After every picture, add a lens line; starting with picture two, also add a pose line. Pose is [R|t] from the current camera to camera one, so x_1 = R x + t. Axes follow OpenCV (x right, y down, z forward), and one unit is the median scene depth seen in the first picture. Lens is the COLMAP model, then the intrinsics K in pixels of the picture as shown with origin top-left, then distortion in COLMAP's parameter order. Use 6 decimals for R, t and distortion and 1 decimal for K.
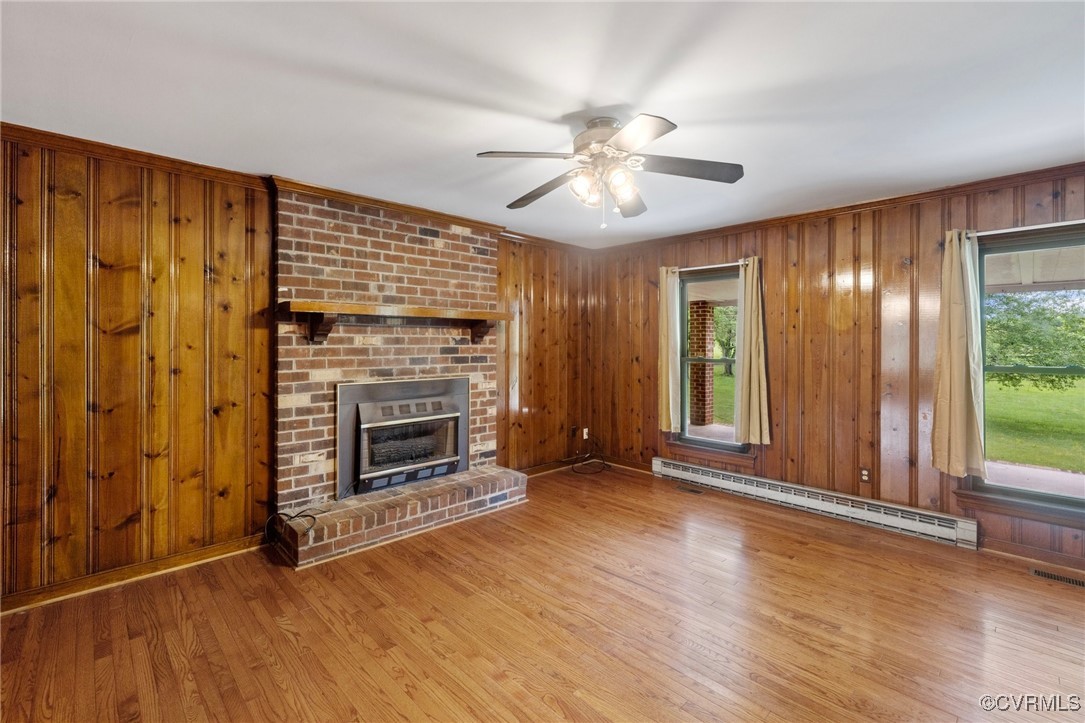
lens RADIAL K [[476.6, 0, 540.0], [0, 476.6, 343.4], [0, 0, 1]] dist [-0.000292, 0.000323]
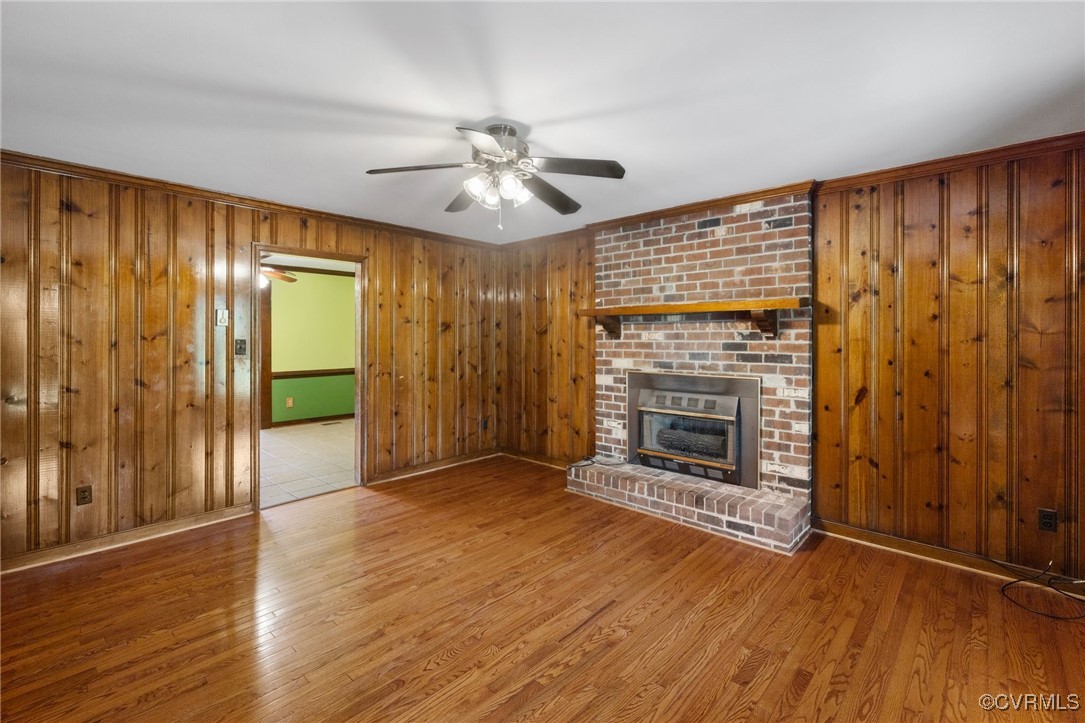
lens RADIAL K [[476.6, 0, 543.1], [0, 476.6, 338.7], [0, 0, 1]] dist [-0.000292, 0.000323]
pose [[0.061284, 0.000286, -0.998120, 0.743383], [-0.000362, 1.000000, 0.000265, -0.000126], [0.998120, 0.000346, 0.061284, 0.637486]]
